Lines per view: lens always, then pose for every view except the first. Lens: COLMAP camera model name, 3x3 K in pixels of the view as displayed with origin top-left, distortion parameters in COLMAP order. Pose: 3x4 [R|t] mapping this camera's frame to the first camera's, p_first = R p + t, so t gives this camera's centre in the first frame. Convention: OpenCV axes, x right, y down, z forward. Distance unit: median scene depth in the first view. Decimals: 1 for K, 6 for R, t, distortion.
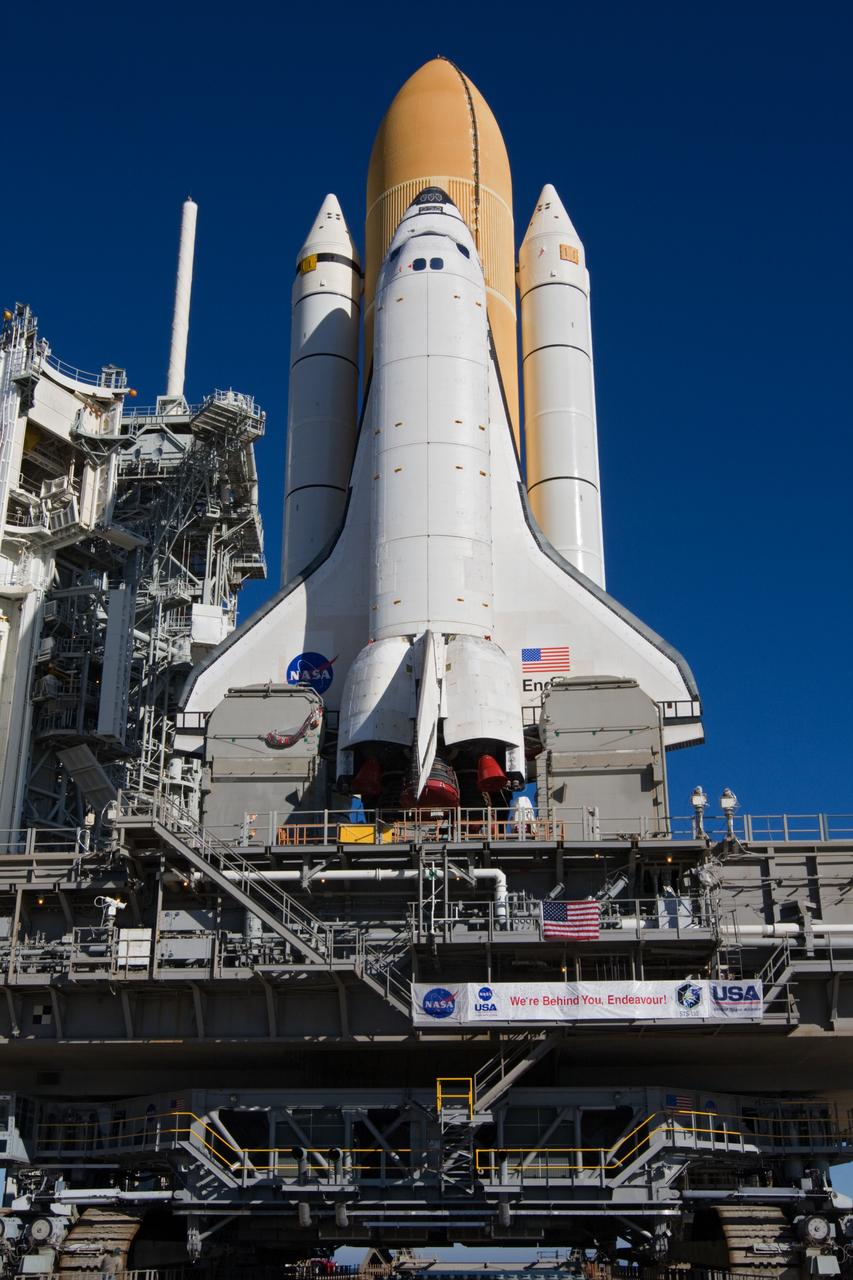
lens RADIAL K [[1429.6, 0, 422.0], [0, 1429.6, 678.6], [0, 0, 1]] dist [-0.049307, 0.000000]
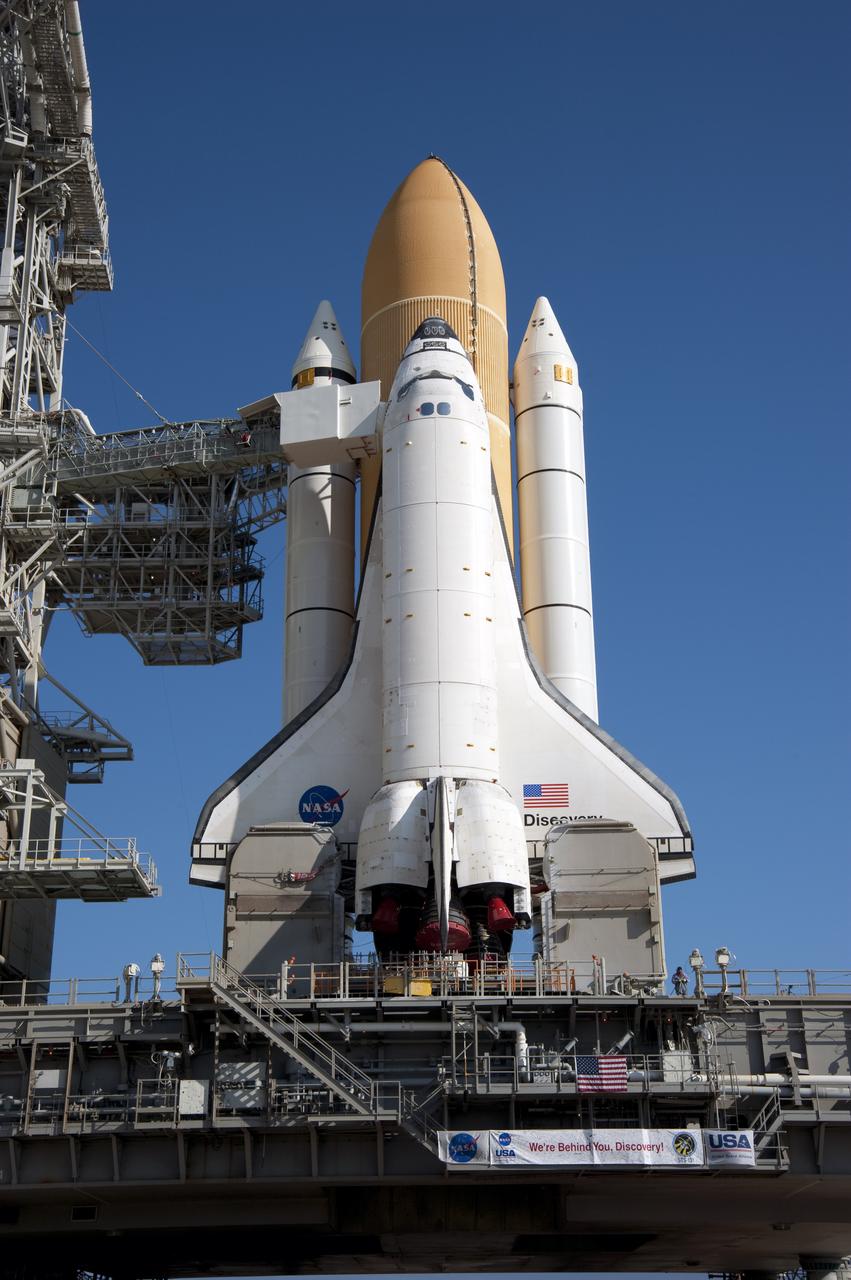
lens RADIAL K [[1675.5, 0, 430.9], [0, 1675.5, 644.6], [0, 0, 1]] dist [0.118883, 0.000000]
pose [[0.998460, 0.011087, 0.054355, -0.074869], [-0.010234, 0.999820, -0.015949, -0.116141], [-0.054522, 0.015368, 0.998394, -0.264531]]
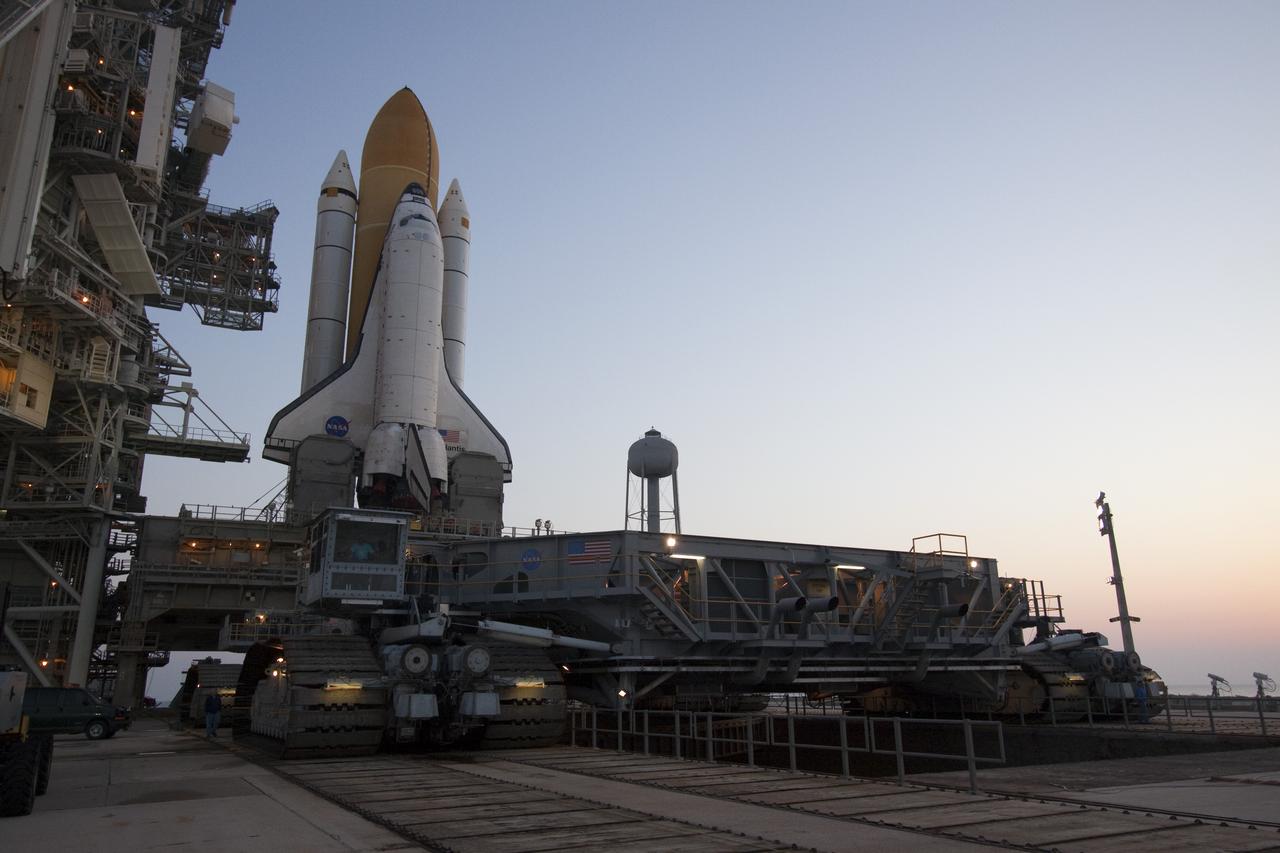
lens RADIAL K [[925.9, 0, 648.4], [0, 925.9, 416.7], [0, 0, 1]] dist [-0.000063, 0.012878]
pose [[0.842259, 0.140325, 0.520488, -0.448209], [-0.188052, 0.981355, 0.039732, -0.174338], [-0.505208, -0.131344, 0.852944, -0.410298]]
